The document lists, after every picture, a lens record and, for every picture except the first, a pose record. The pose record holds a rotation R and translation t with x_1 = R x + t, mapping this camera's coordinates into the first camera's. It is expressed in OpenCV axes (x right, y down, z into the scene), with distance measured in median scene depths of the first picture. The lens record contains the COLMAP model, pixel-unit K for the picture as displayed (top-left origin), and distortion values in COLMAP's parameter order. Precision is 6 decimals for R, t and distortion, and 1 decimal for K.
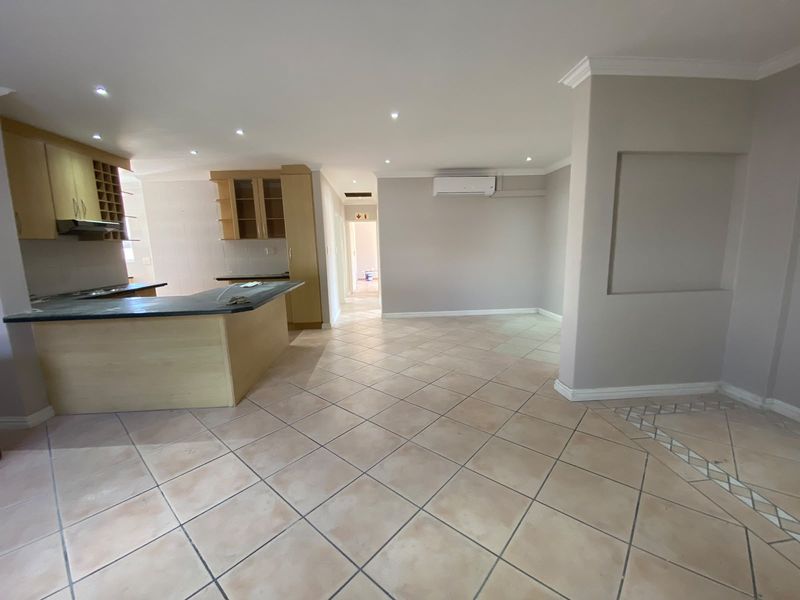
lens RADIAL K [[319.9, 0, 395.9], [0, 319.9, 303.8], [0, 0, 1]] dist [-0.016625, -0.001569]
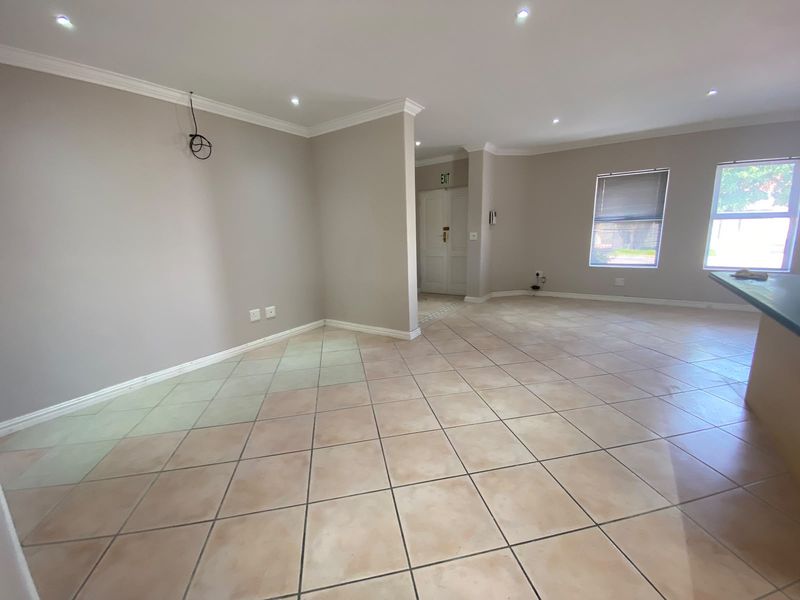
lens RADIAL K [[319.9, 0, 396.9], [0, 319.9, 303.7], [0, 0, 1]] dist [-0.016625, -0.001569]
pose [[-0.789998, -0.078624, 0.608047, -0.135658], [0.166564, 0.926922, 0.336262, -0.179777], [-0.590050, 0.366925, -0.719171, 1.059754]]
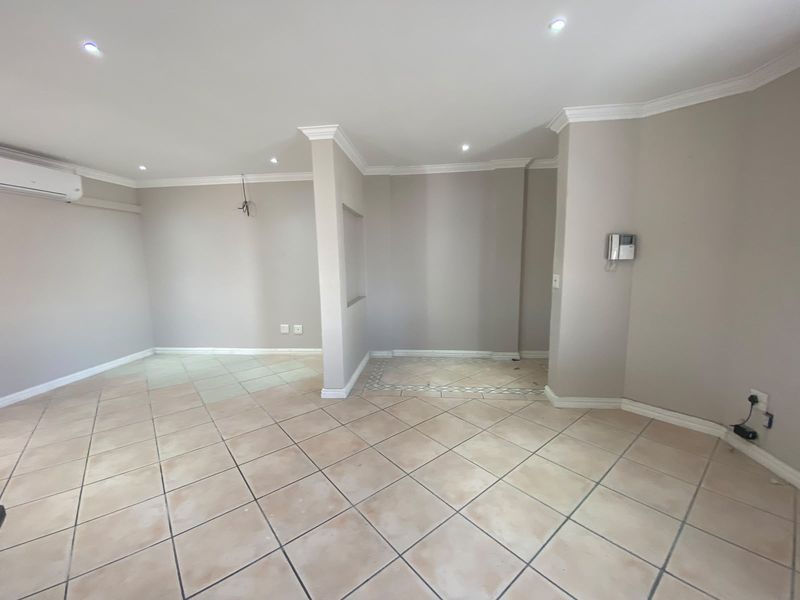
lens RADIAL K [[326.0, 0, 394.7], [0, 326.0, 297.5], [0, 0, 1]] dist [-0.008283, -0.002796]
pose [[0.158079, -0.093657, 0.982975, -0.299041], [0.190249, 0.979728, 0.062752, -0.055254], [-0.968925, 0.177090, 0.172692, 0.272675]]
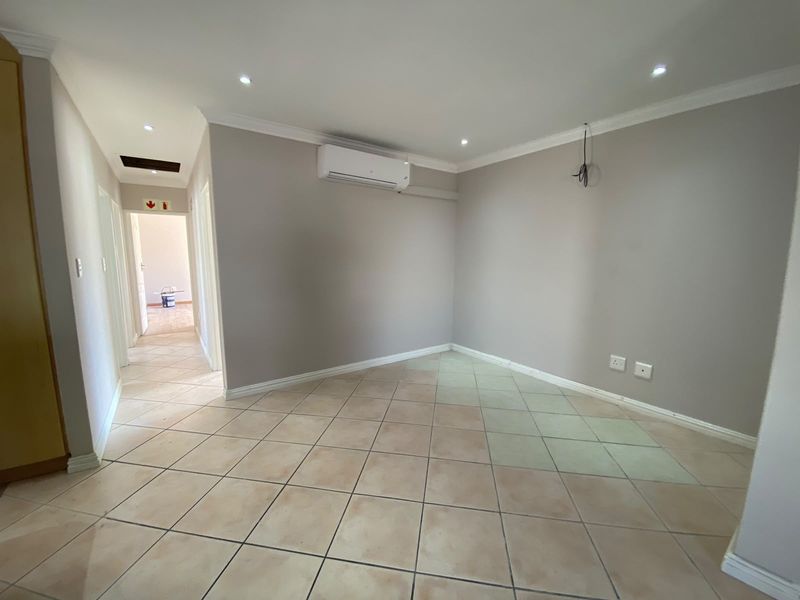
lens RADIAL K [[325.2, 0, 395.0], [0, 325.2, 298.9], [0, 0, 1]] dist [-0.012722, -0.001838]
pose [[0.849034, -0.038992, 0.526898, -0.091457], [0.064077, 0.997511, -0.029434, -0.092653], [-0.524439, 0.058752, 0.849419, 0.458811]]
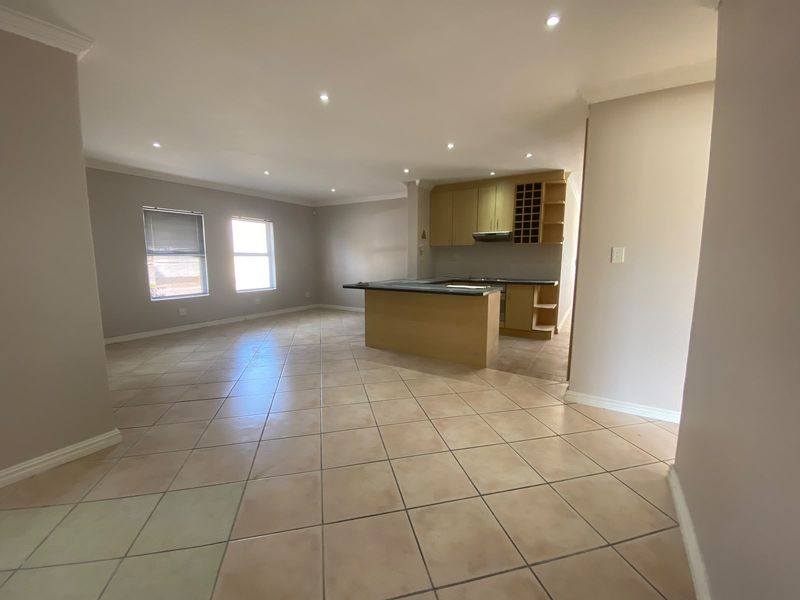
lens RADIAL K [[319.9, 0, 398.1], [0, 319.9, 301.3], [0, 0, 1]] dist [-0.016625, -0.001569]
pose [[-0.576547, 0.139142, -0.805129, 0.374492], [-0.130245, 0.957142, 0.258680, -0.187252], [0.806616, 0.254006, -0.533715, 1.020639]]
